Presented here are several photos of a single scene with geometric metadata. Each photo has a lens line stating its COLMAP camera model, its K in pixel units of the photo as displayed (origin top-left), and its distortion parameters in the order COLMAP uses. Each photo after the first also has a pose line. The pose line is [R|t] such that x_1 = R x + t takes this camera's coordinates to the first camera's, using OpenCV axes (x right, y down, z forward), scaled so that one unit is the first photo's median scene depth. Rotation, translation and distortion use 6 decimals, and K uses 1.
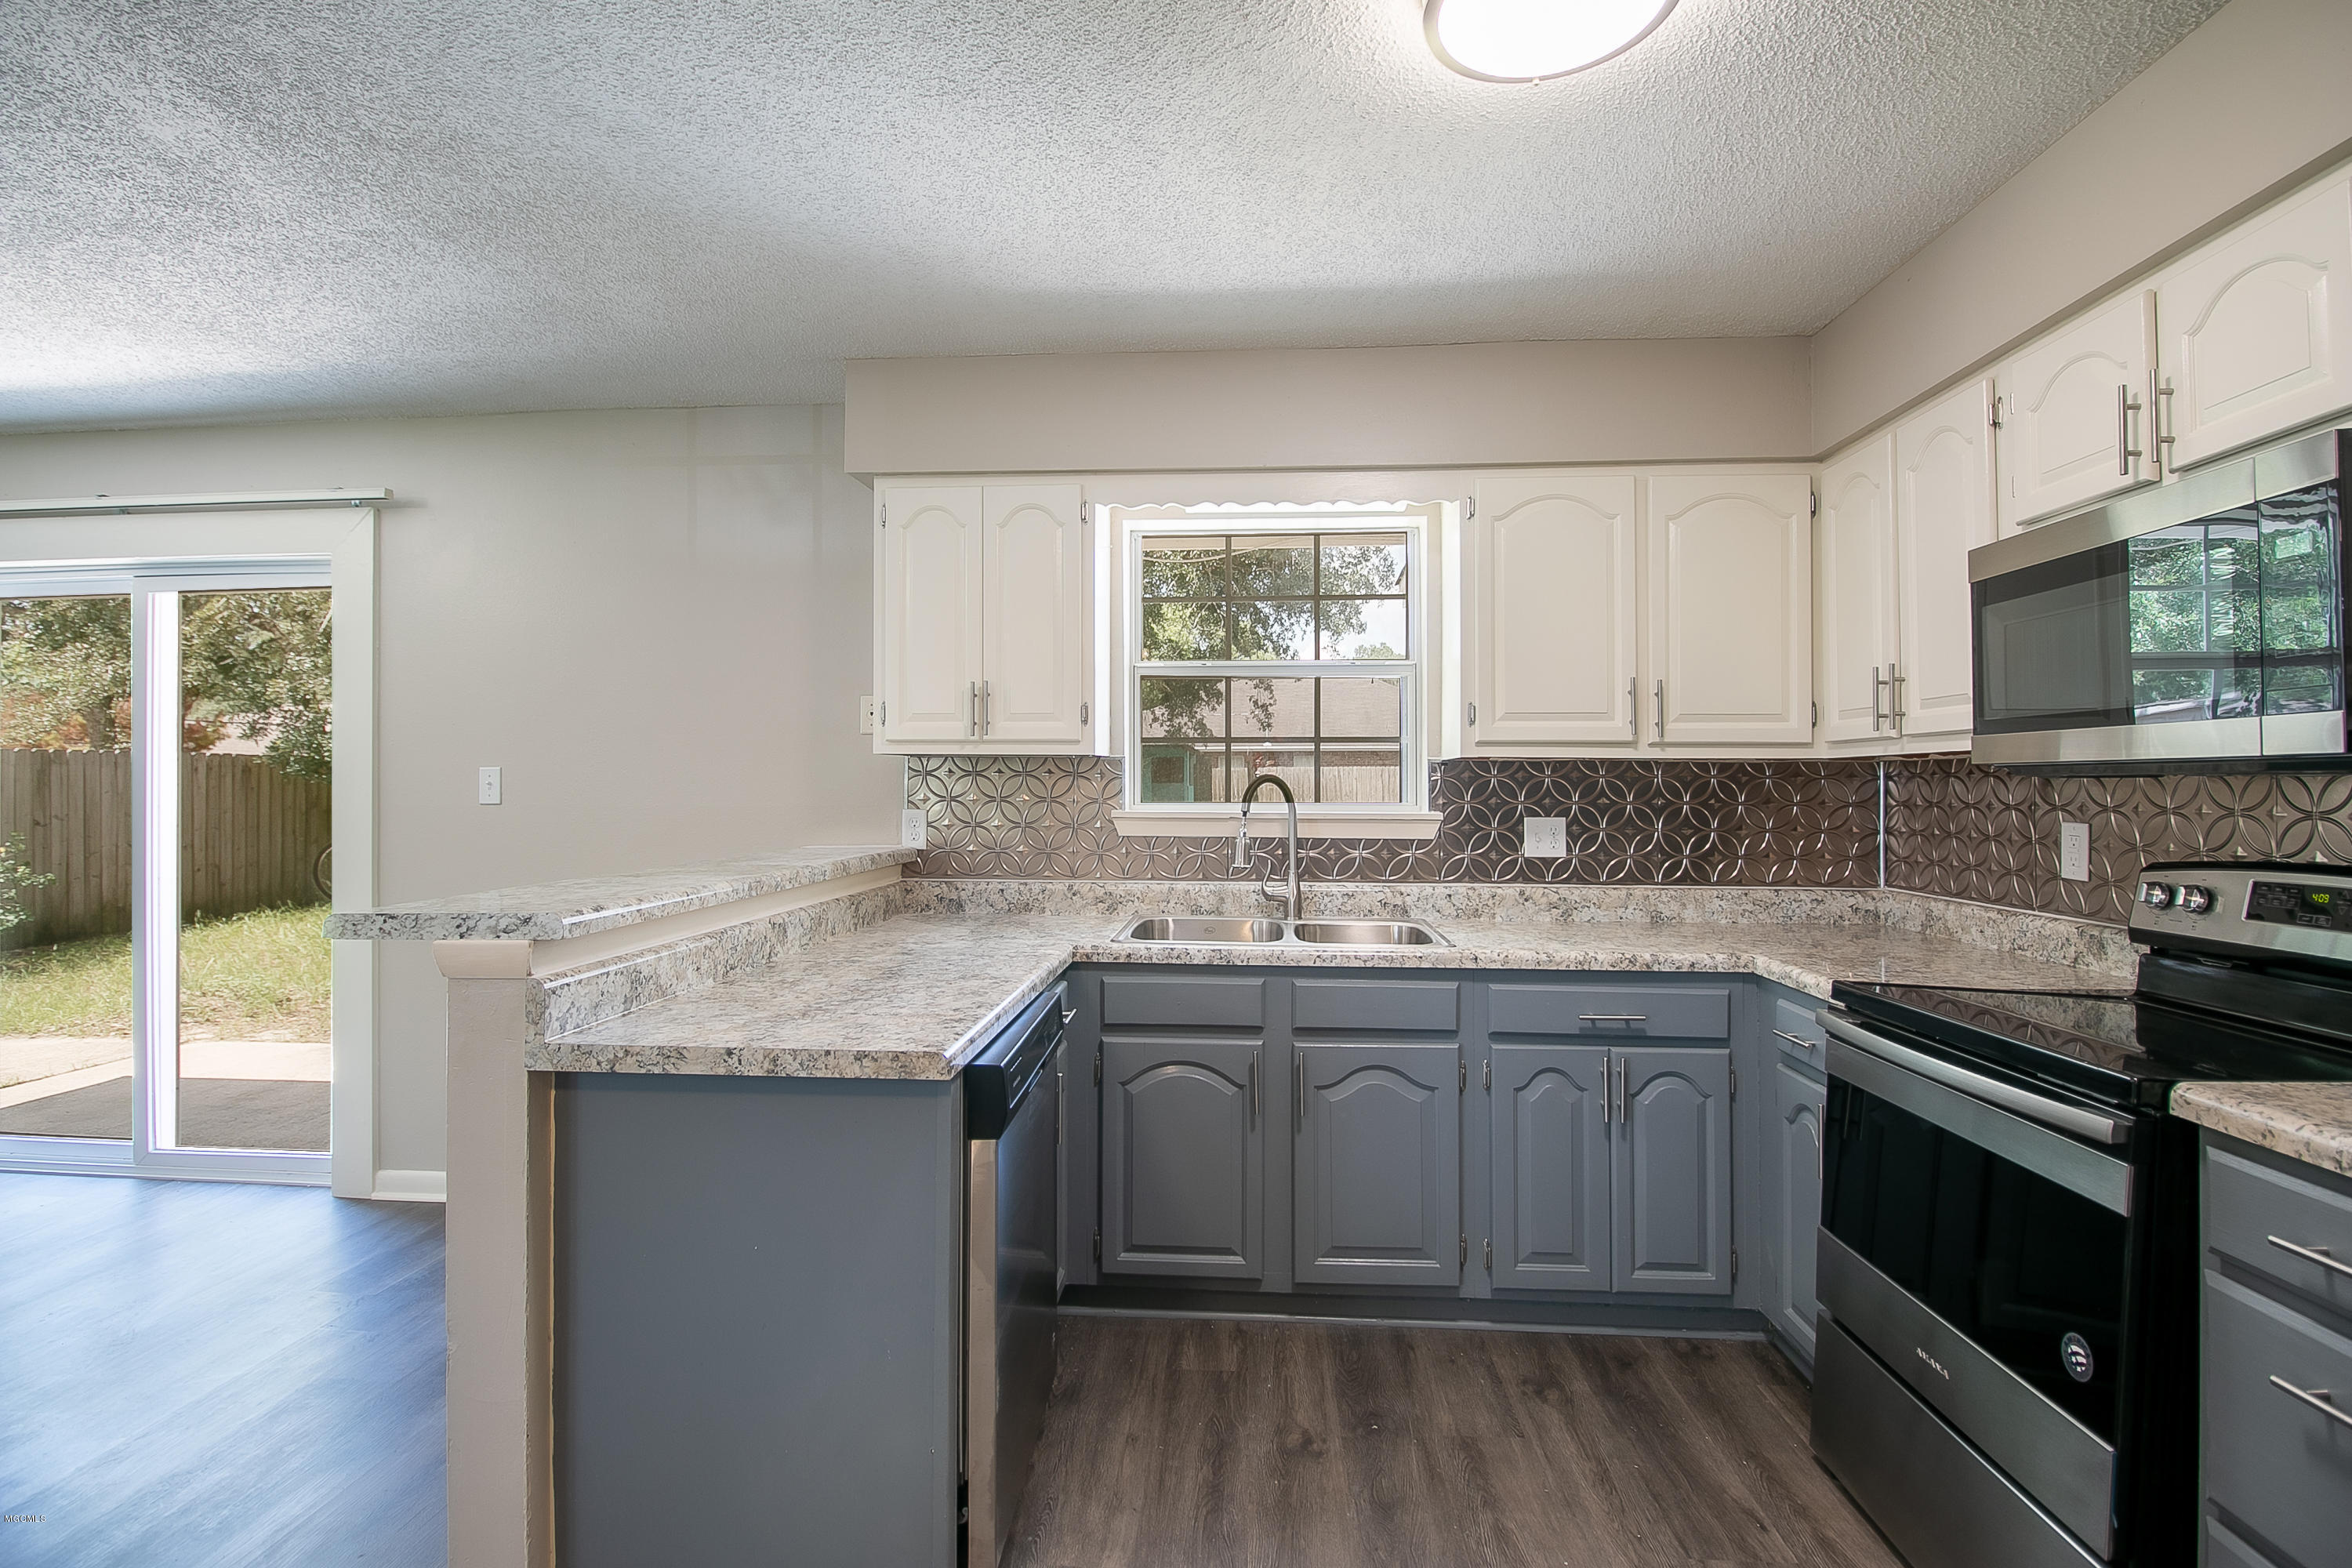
lens RADIAL K [[1128.1, 0, 1168.4], [0, 1128.1, 775.6], [0, 0, 1]] dist [-0.001451, -0.000598]
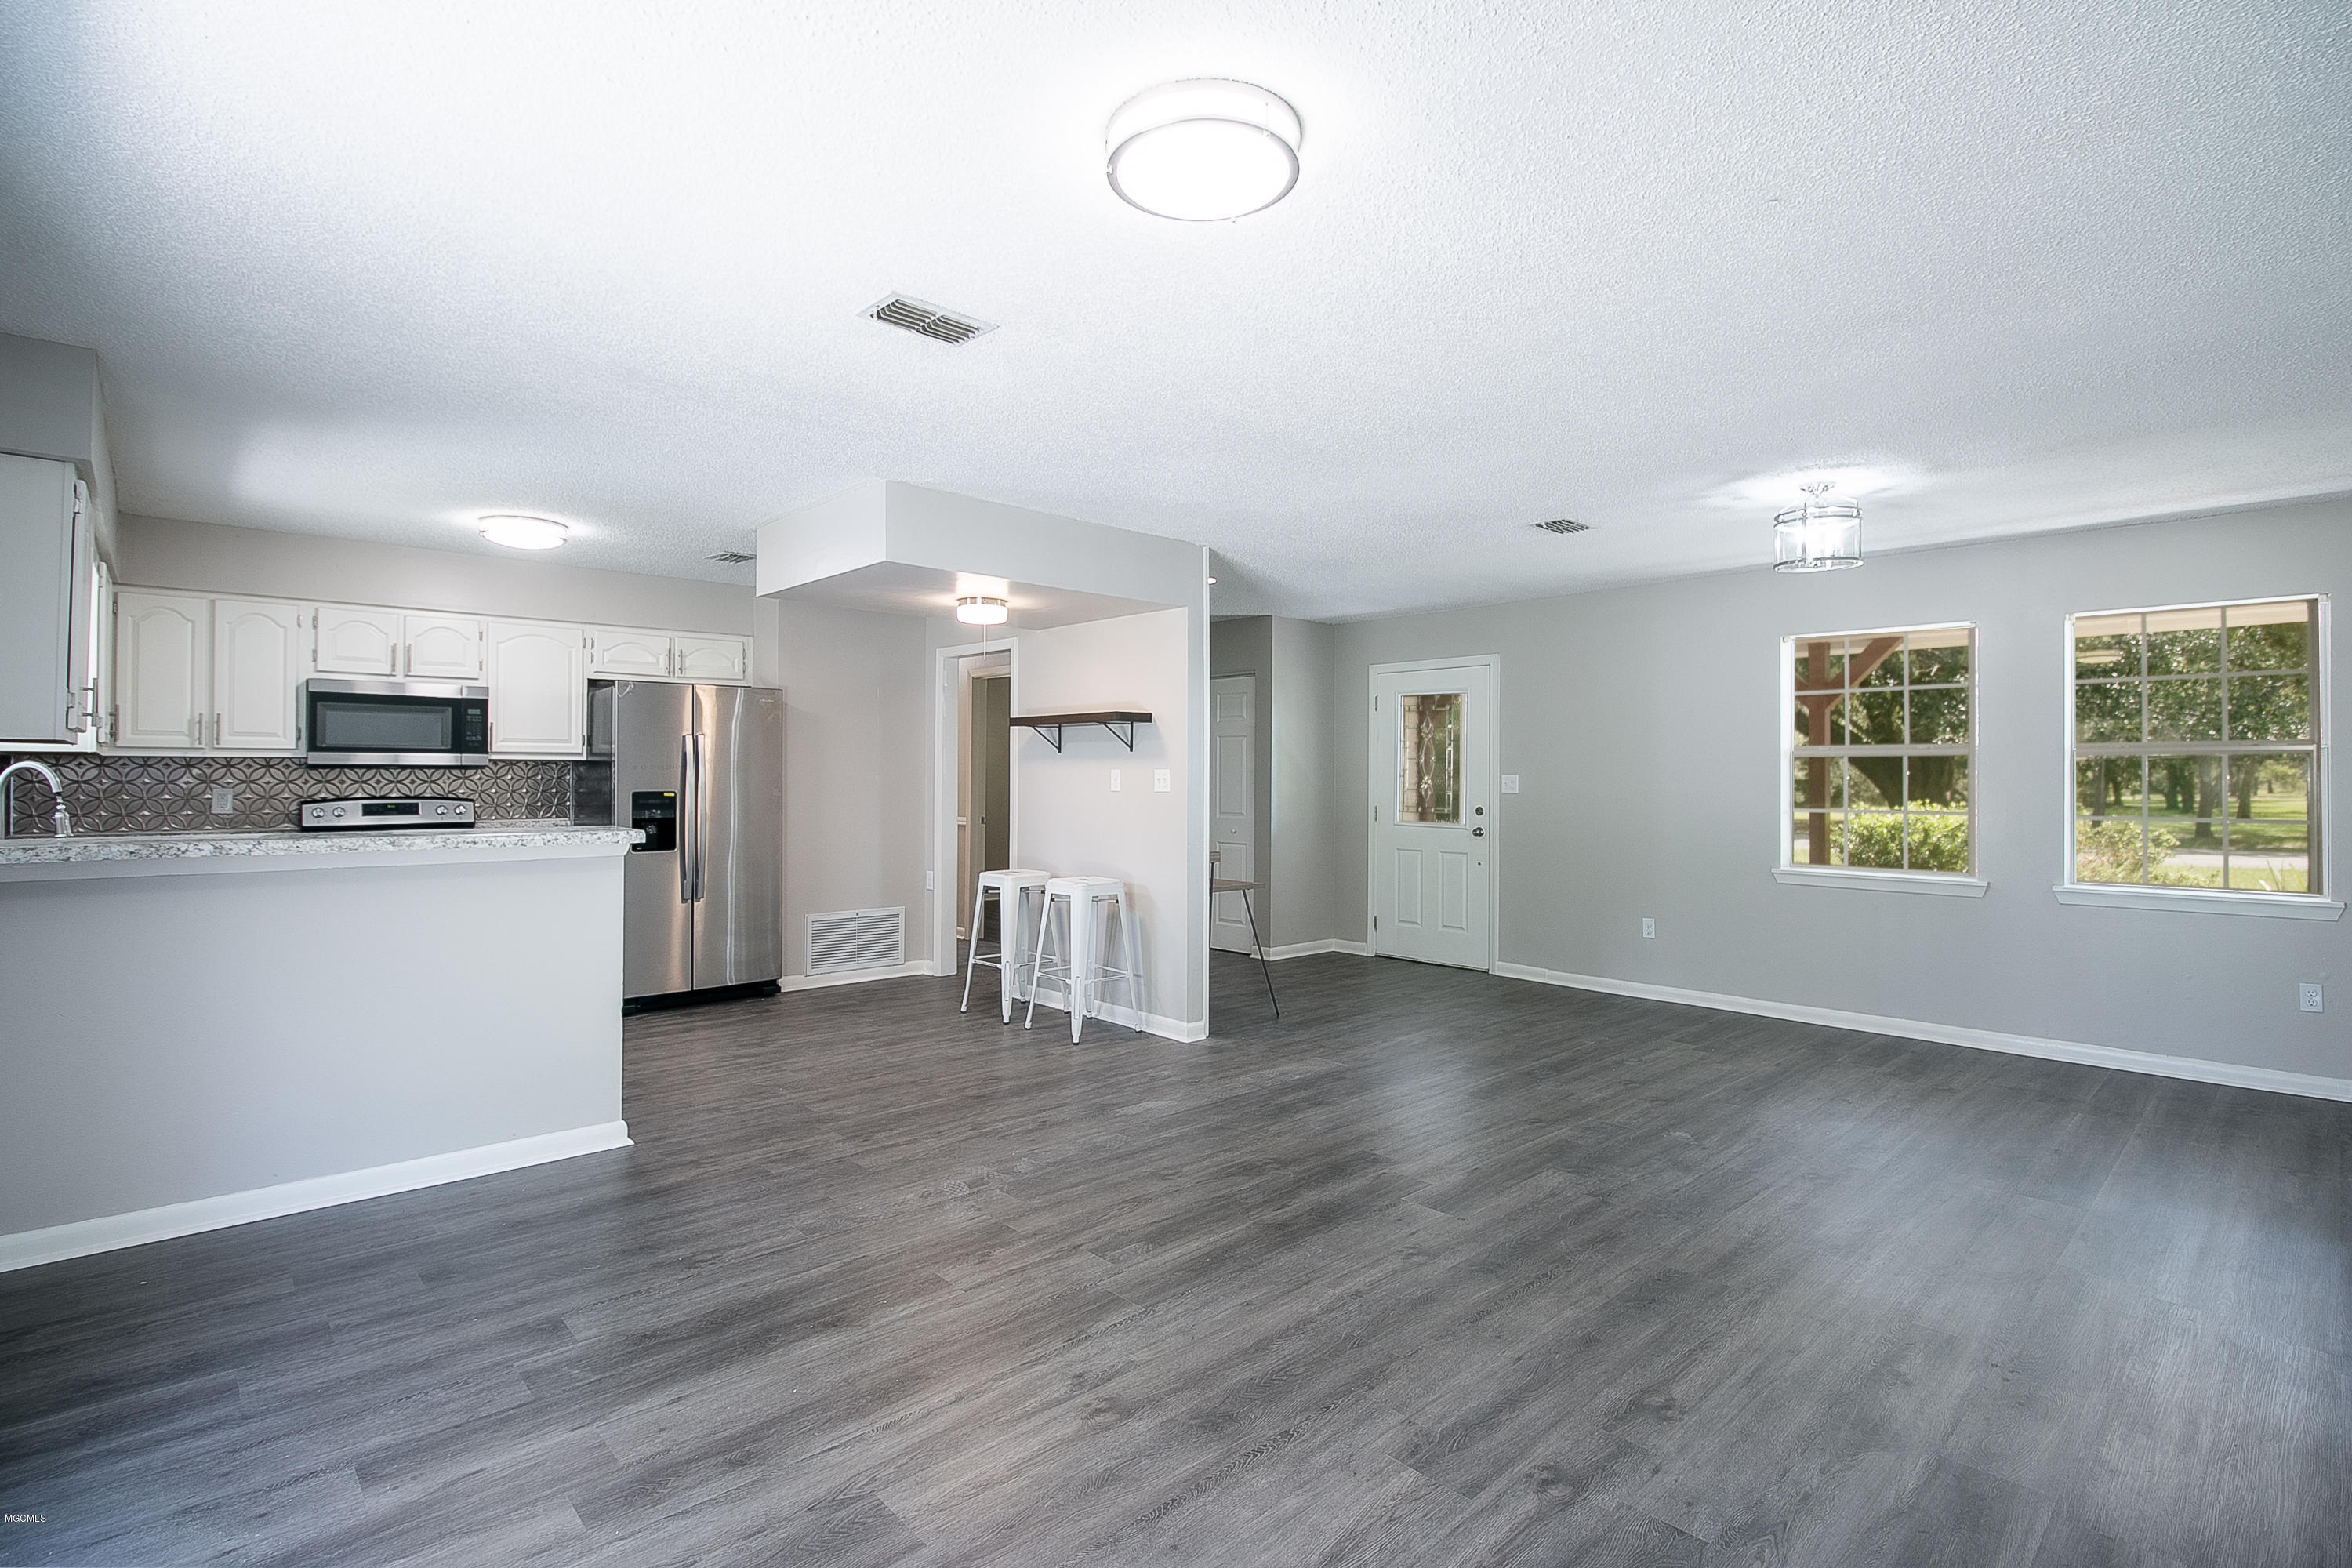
lens RADIAL K [[1096.5, 0, 1163.8], [0, 1096.5, 770.5], [0, 0, 1]] dist [-0.002590, -0.001328]
pose [[-0.730204, -0.002781, 0.683224, -1.747552], [-0.015869, 0.999791, -0.012891, 0.005275], [-0.683045, -0.020255, -0.730095, 1.100381]]
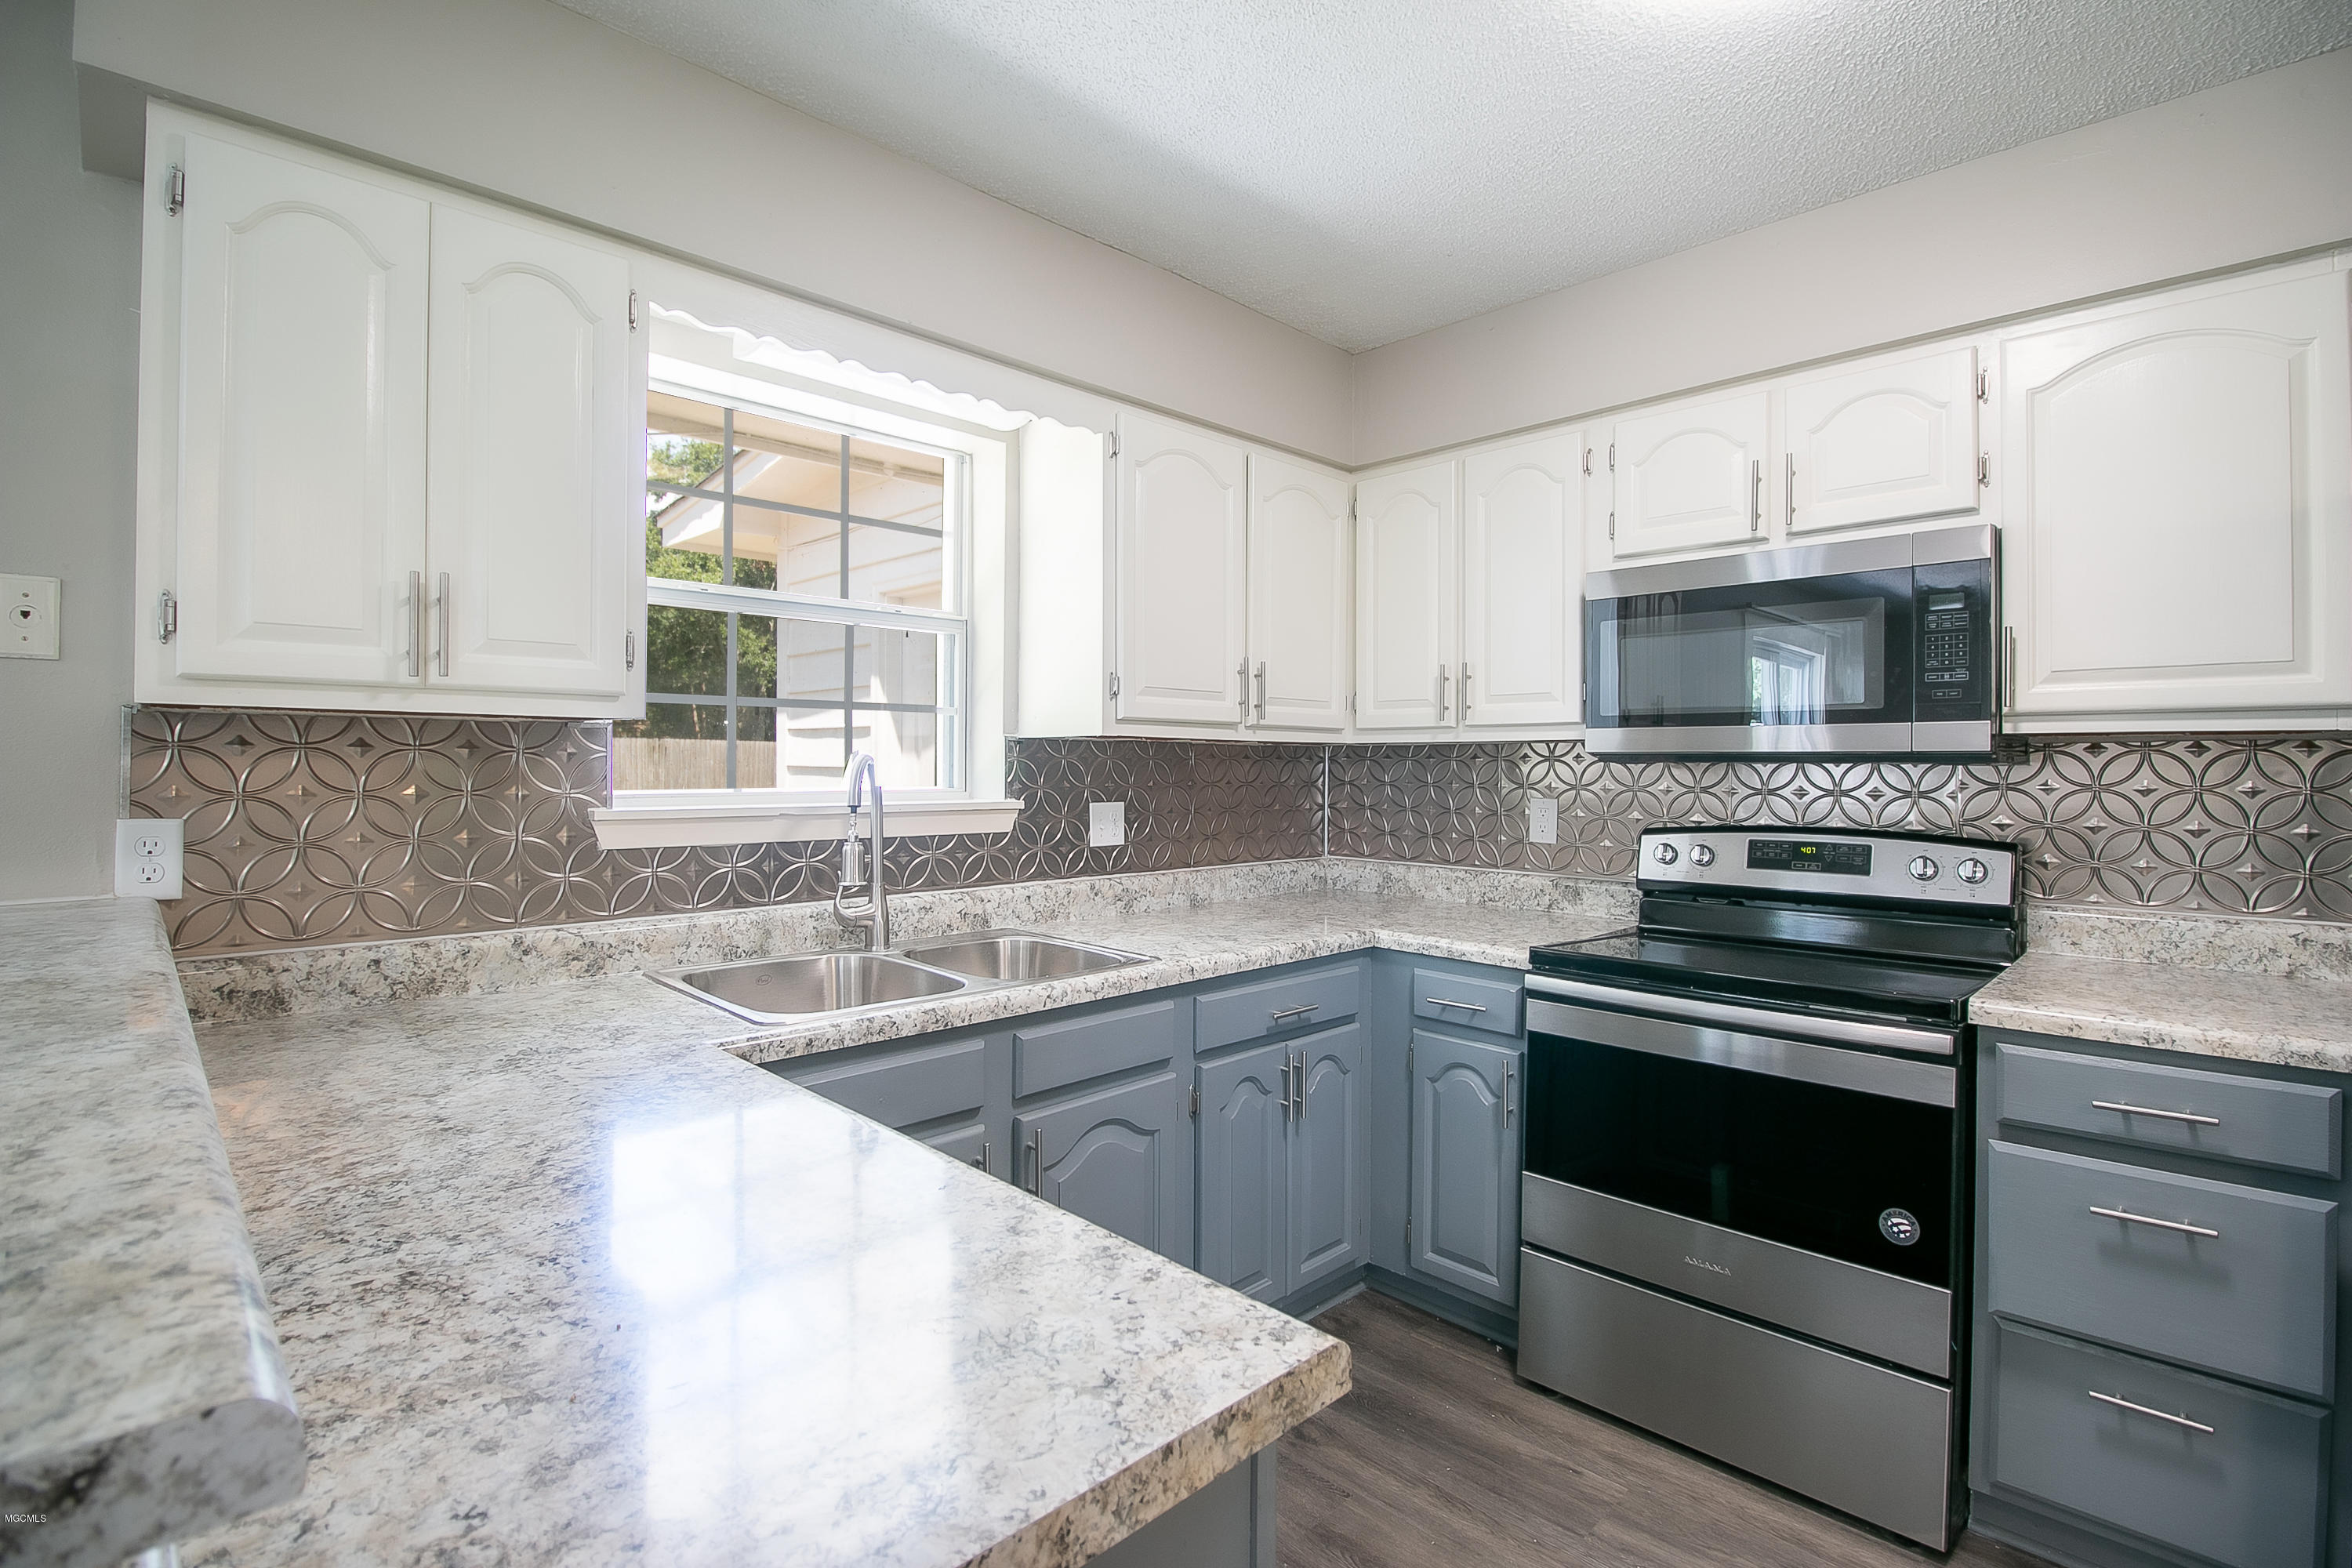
lens RADIAL K [[1096.5, 0, 1163.8], [0, 1096.5, 770.5], [0, 0, 1]] dist [-0.002590, -0.001328]
pose [[0.658849, -0.004396, 0.752262, -0.340920], [-0.010148, 0.999840, 0.014730, -0.002647], [-0.752206, -0.017339, 0.658699, 0.425376]]
